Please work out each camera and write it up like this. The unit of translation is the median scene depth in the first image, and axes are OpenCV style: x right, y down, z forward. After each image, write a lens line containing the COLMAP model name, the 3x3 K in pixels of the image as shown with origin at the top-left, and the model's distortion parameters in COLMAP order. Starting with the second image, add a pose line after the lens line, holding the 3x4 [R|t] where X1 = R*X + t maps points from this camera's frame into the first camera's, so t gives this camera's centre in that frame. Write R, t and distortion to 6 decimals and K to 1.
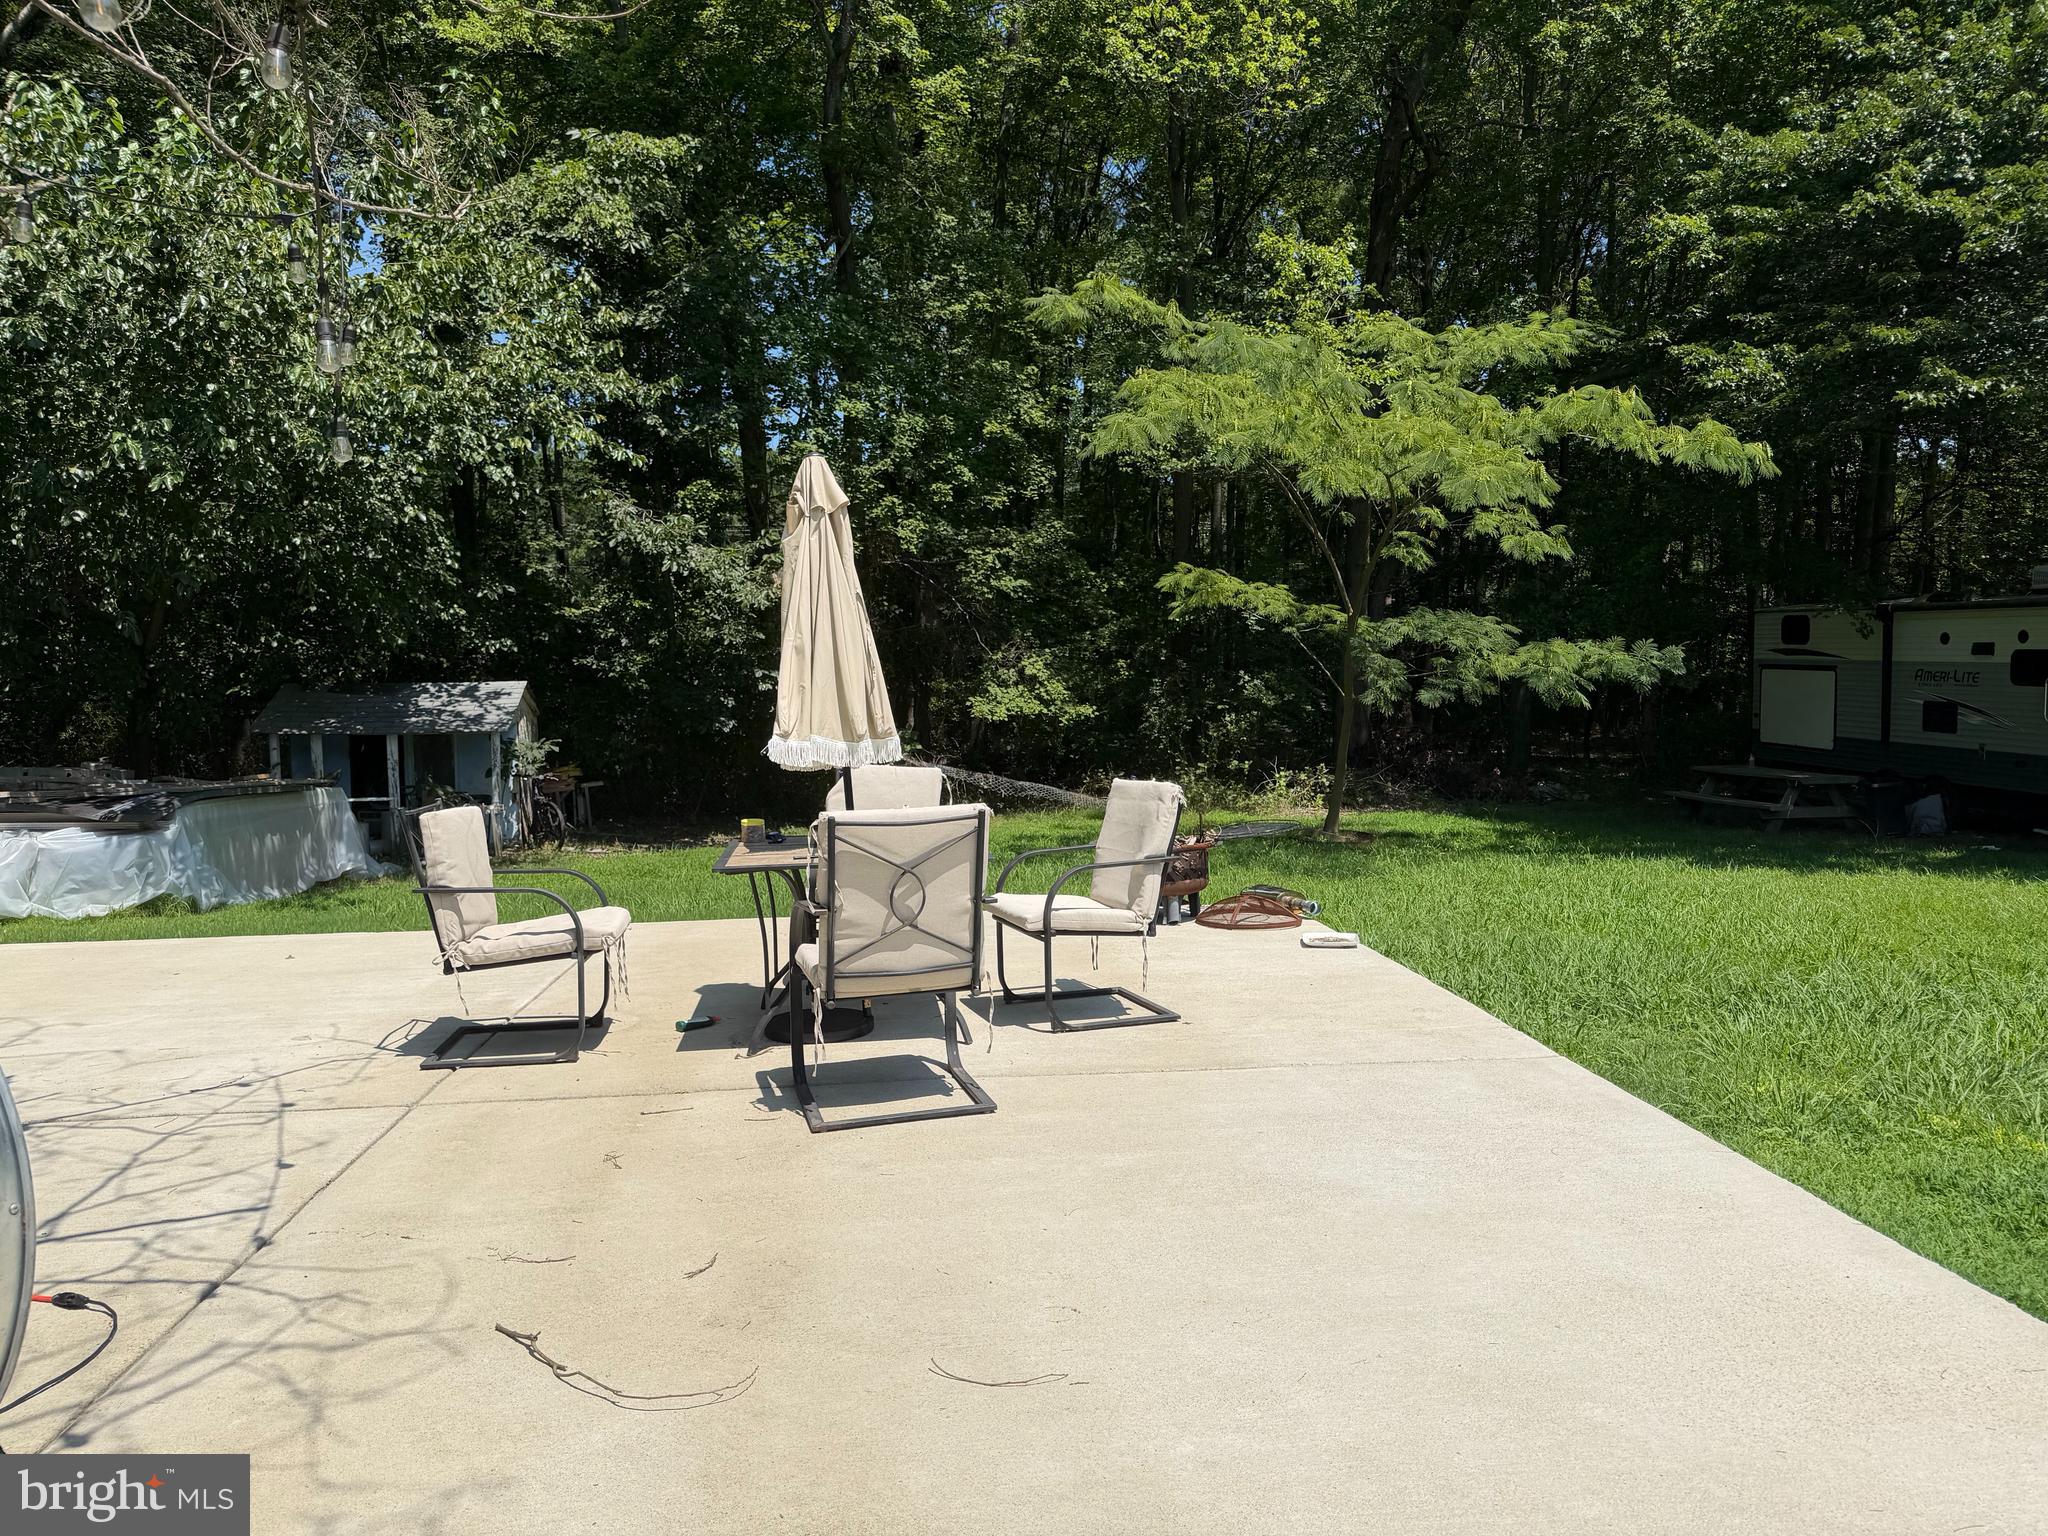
lens RADIAL K [[1455.5, 0, 1026.0], [0, 1455.5, 766.5], [0, 0, 1]] dist [0.007272, -0.000837]
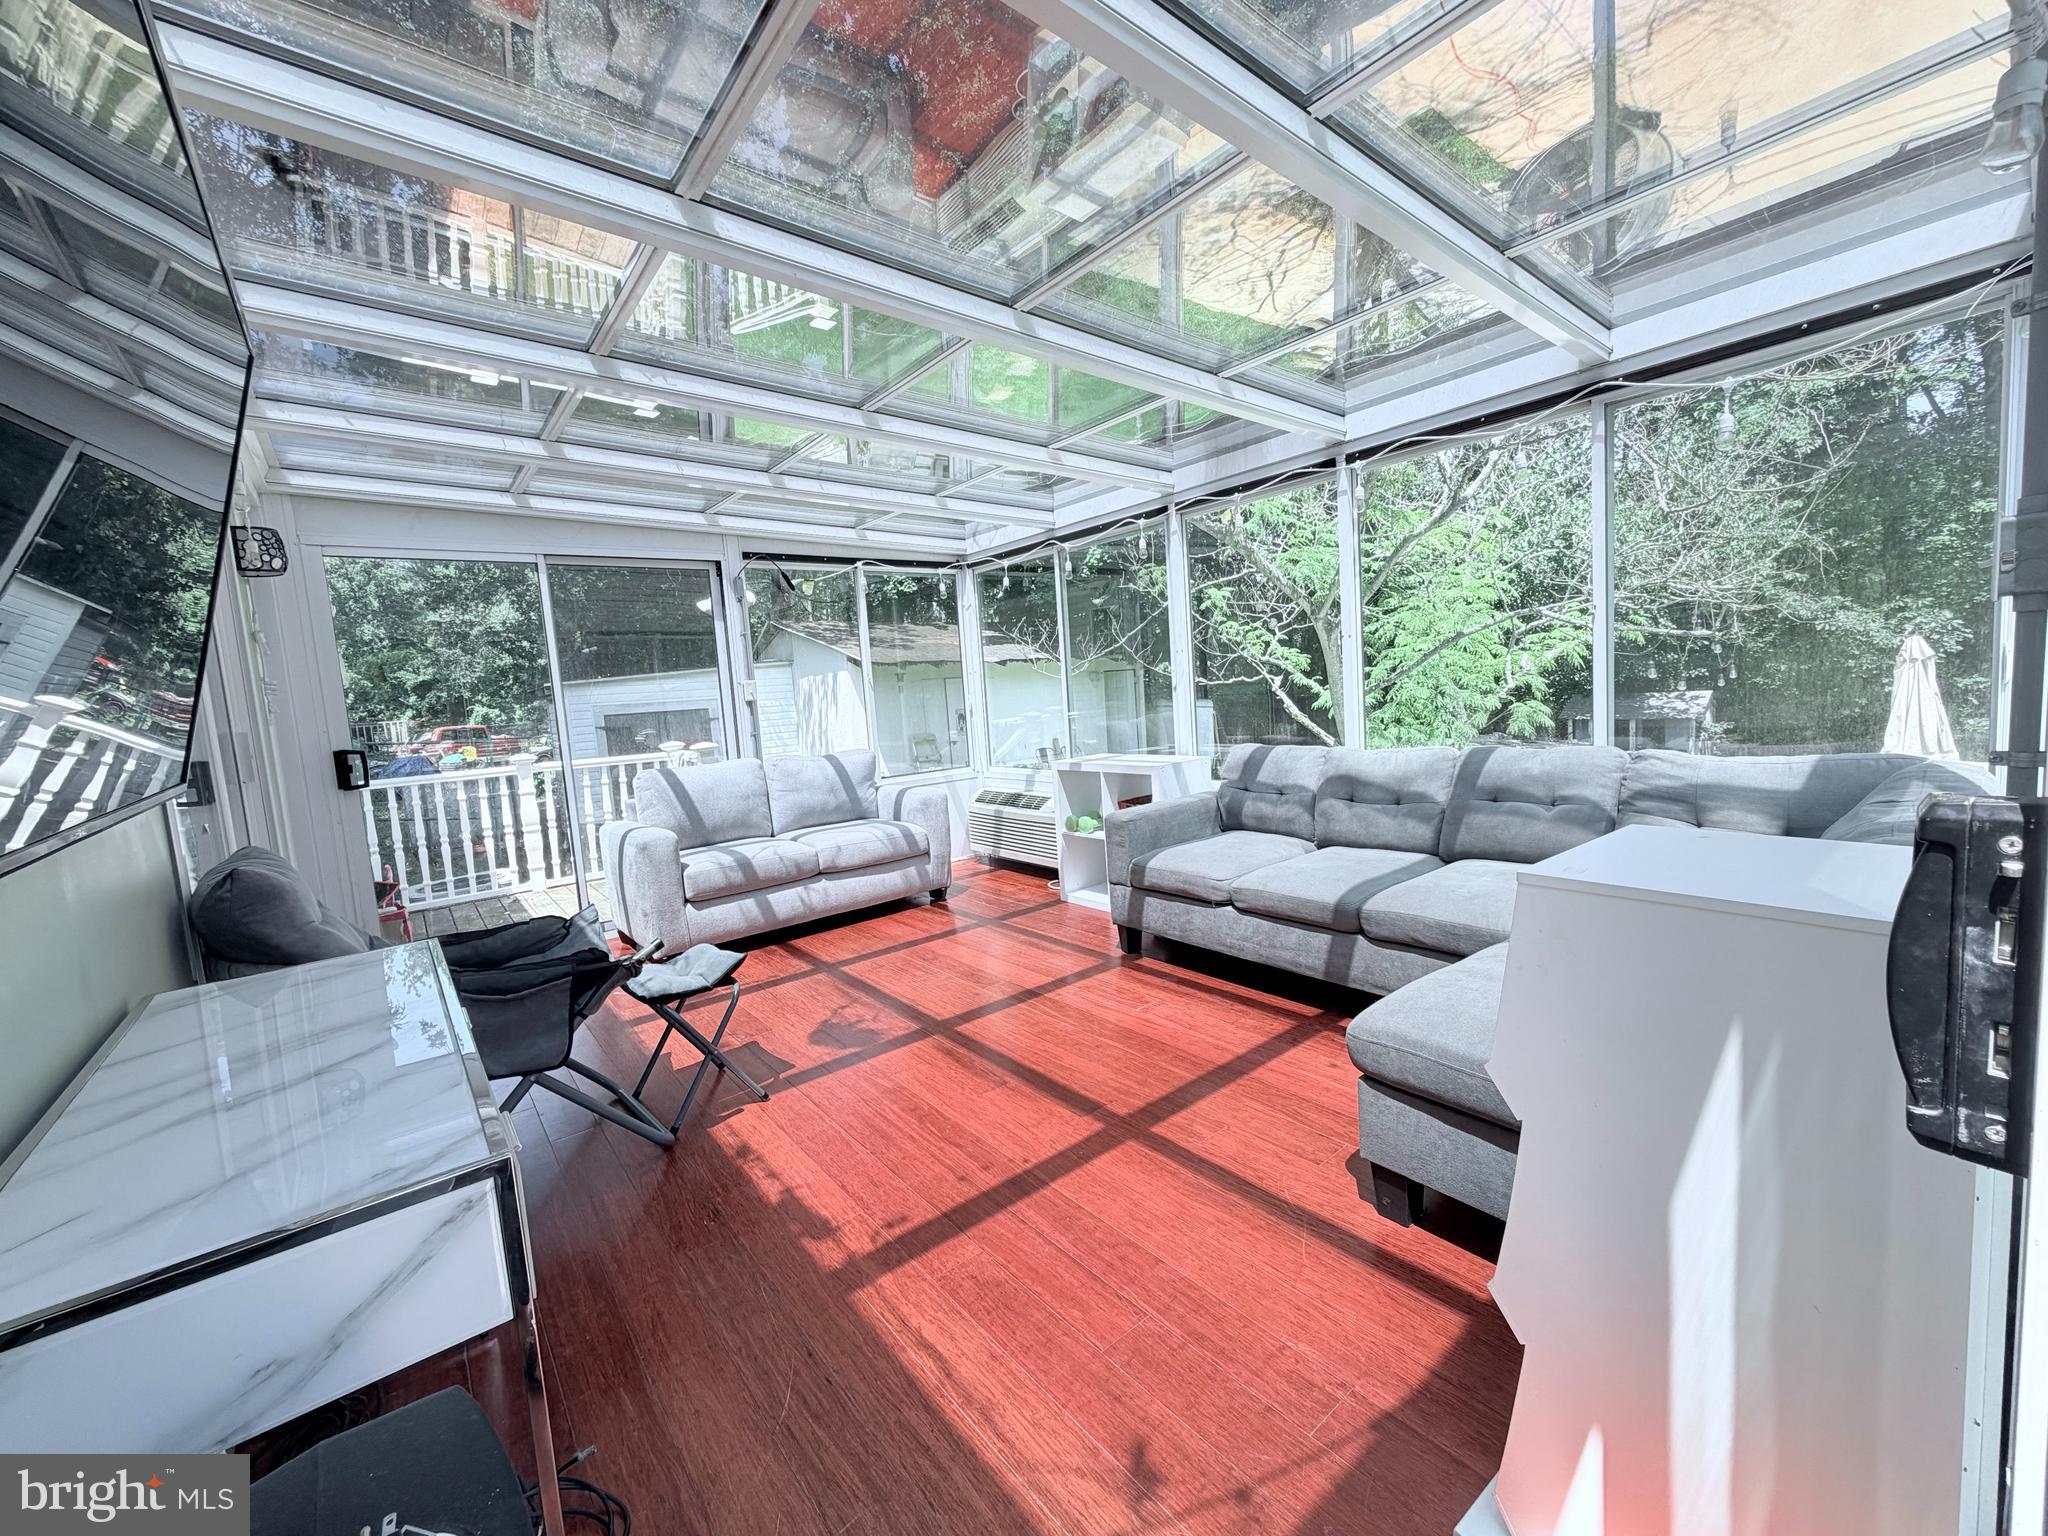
lens RADIAL K [[818.3, 0, 1031.8], [0, 818.3, 769.4], [0, 0, 1]] dist [0.000752, -0.000183]
pose [[0.547197, 0.065399, -0.834445, 0.074534], [-0.006764, 0.997256, 0.073724, -0.030123], [0.836977, -0.034697, 0.546138, -0.361530]]
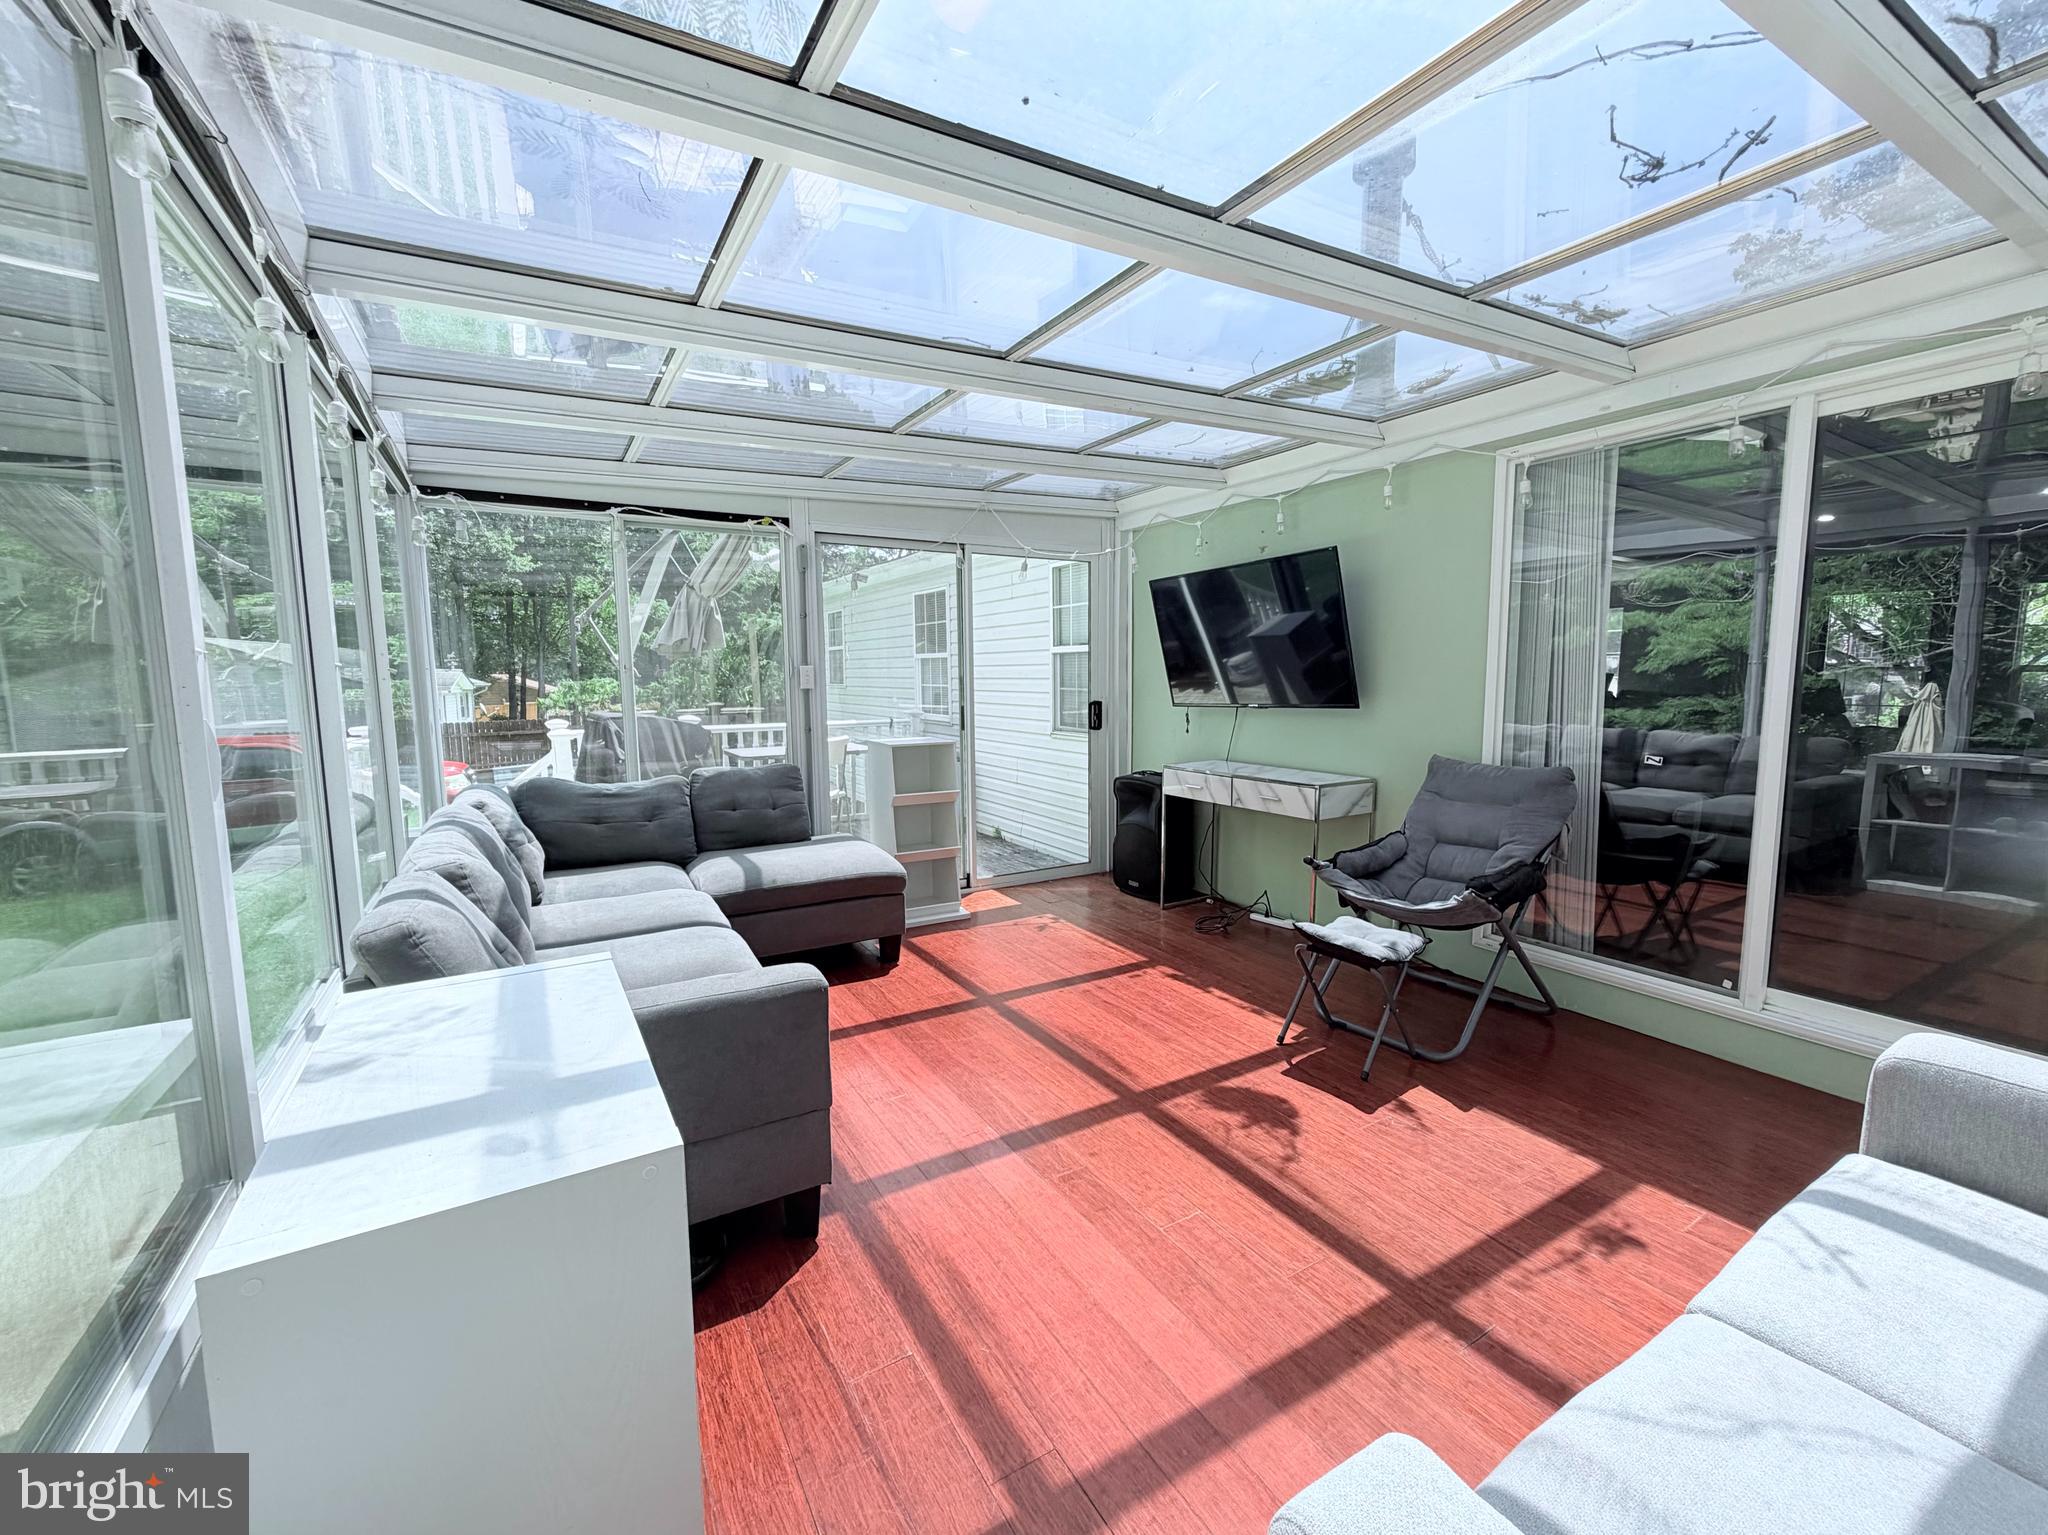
lens RADIAL K [[848.5, 0, 1024.0], [0, 848.5, 767.5], [0, 0, 1]] dist [-0.001533, -0.000191]
pose [[-0.424234, -0.080807, 0.901940, -0.218397], [0.085183, 0.988033, 0.128586, -0.043741], [-0.901537, 0.131381, -0.412274, -0.202341]]
